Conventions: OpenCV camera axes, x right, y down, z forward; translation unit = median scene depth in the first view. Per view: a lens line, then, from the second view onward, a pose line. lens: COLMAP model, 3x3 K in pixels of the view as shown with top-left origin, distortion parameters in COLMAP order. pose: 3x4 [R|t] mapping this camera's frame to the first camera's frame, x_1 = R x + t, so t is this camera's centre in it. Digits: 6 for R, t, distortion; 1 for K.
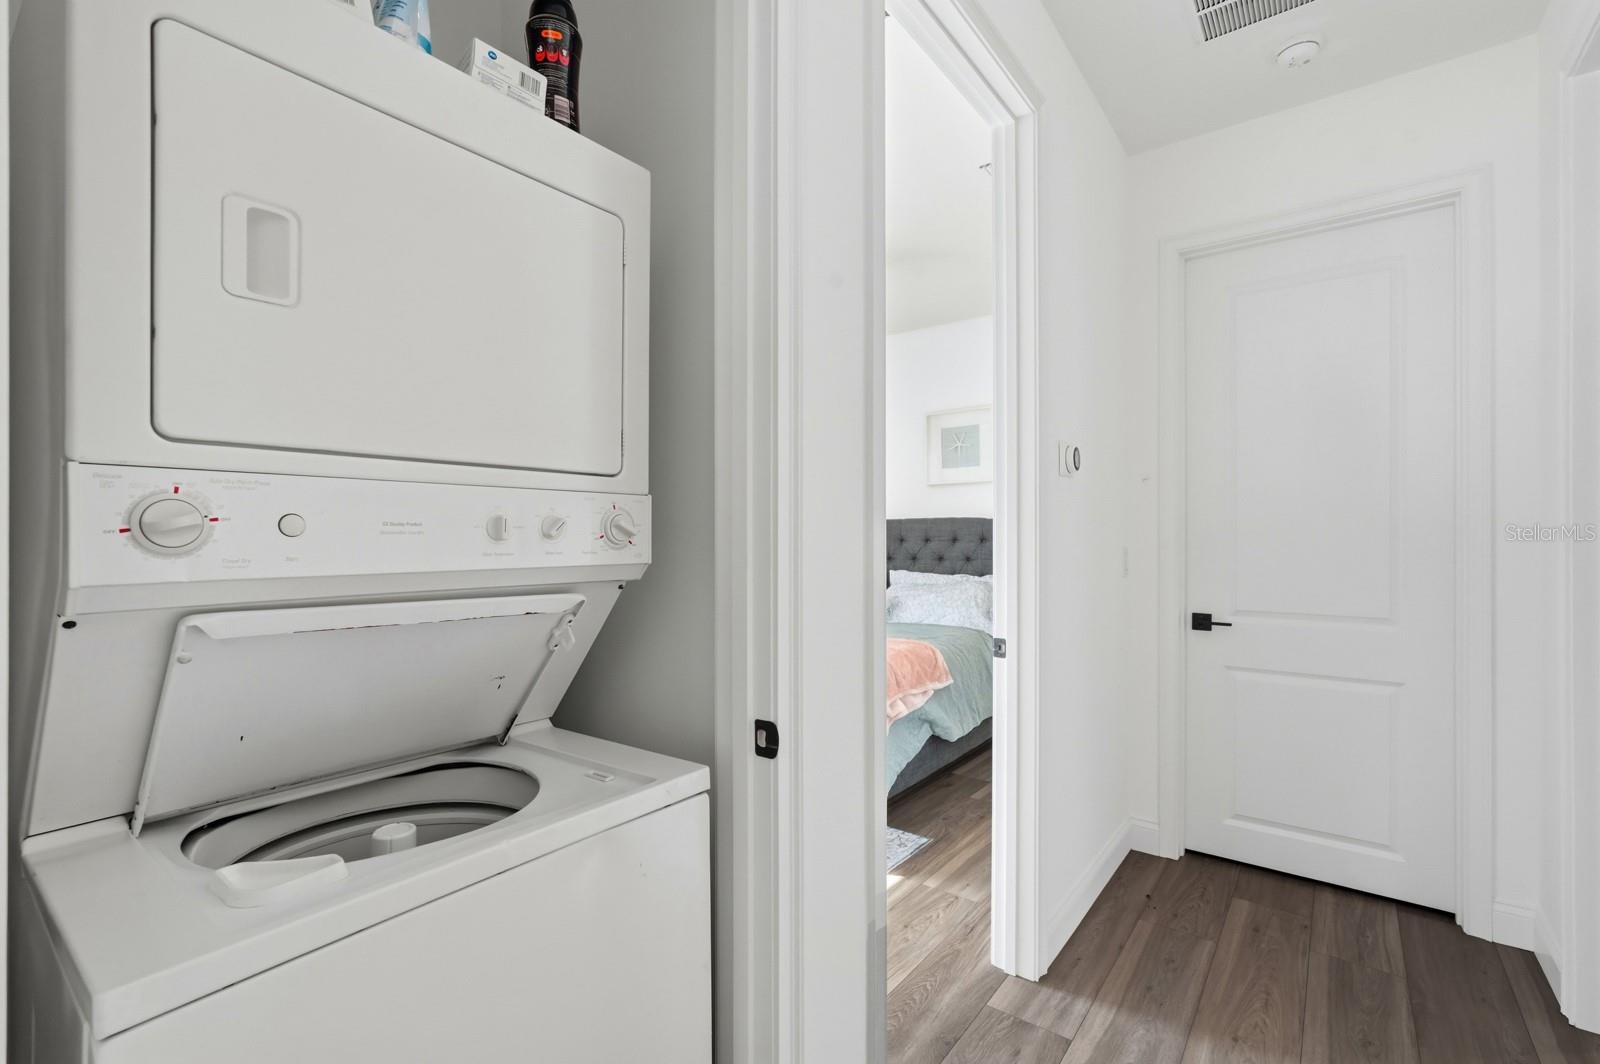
lens RADIAL K [[709.2, 0, 801.9], [0, 709.2, 536.7], [0, 0, 1]] dist [-0.015248, 0.006951]
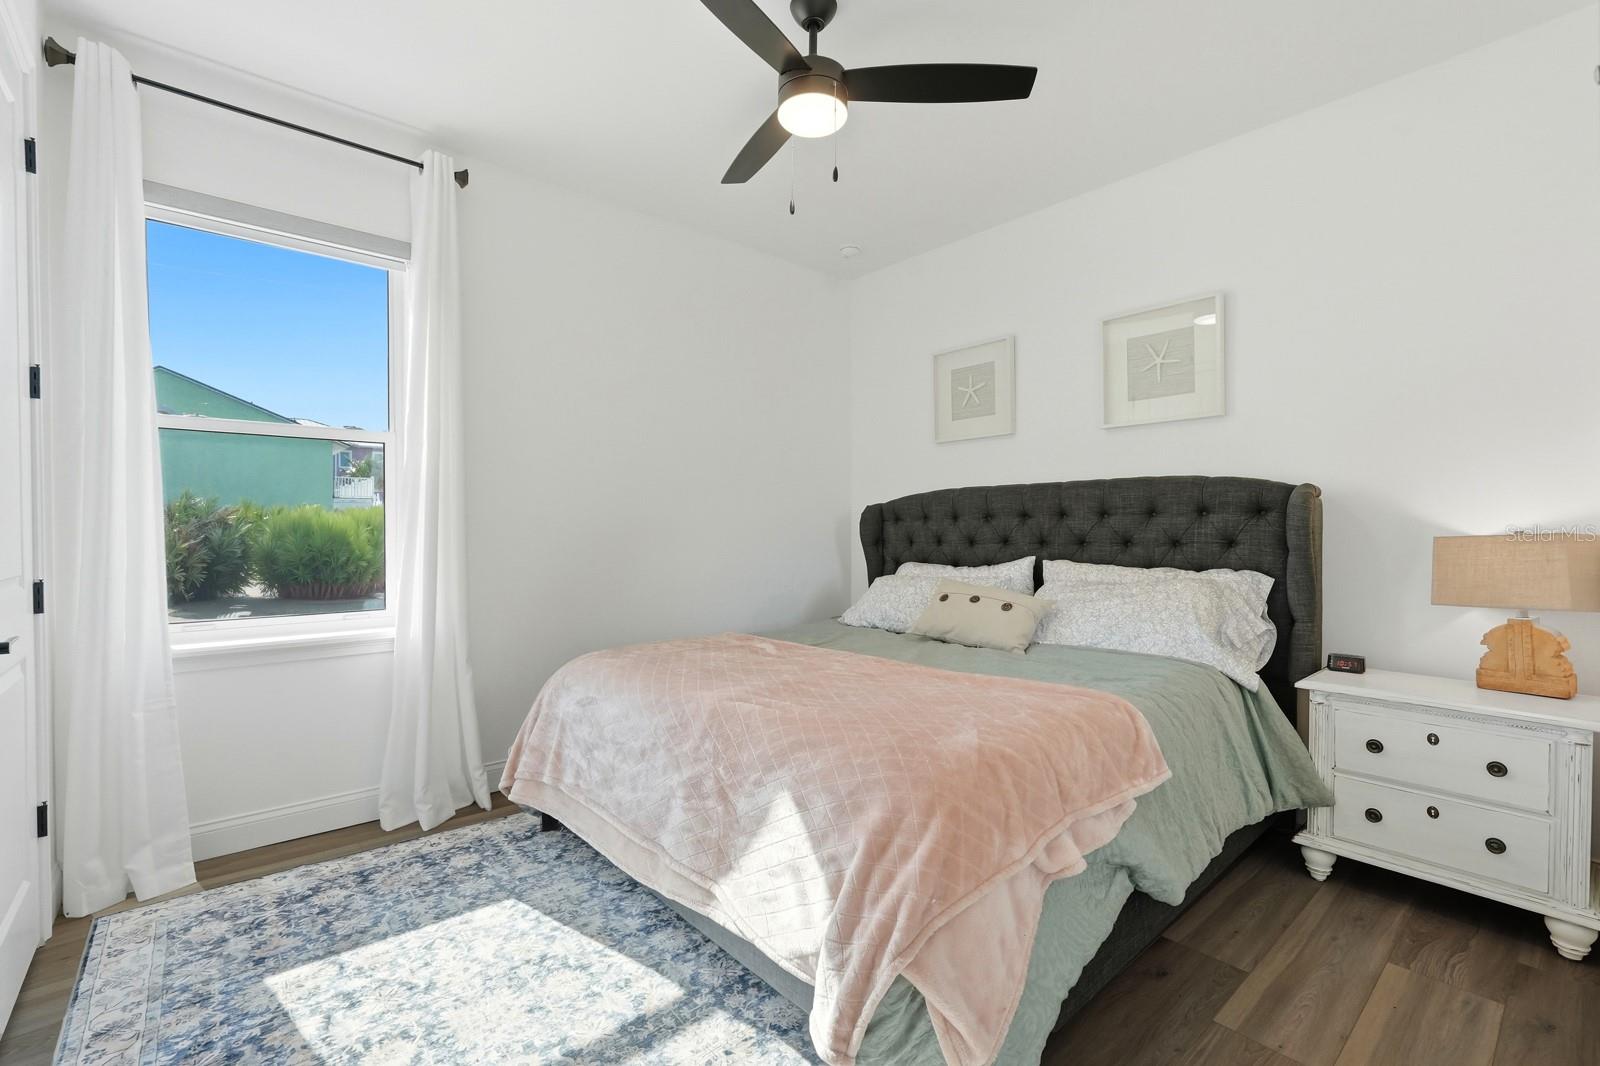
lens RADIAL K [[709.2, 0, 798.5], [0, 709.2, 533.4], [0, 0, 1]] dist [-0.015248, 0.006951]
pose [[0.978890, 0.000220, -0.204389, 0.049241], [0.002246, 0.999927, 0.011833, 0.019419], [0.204377, -0.012042, 0.978818, 0.421983]]
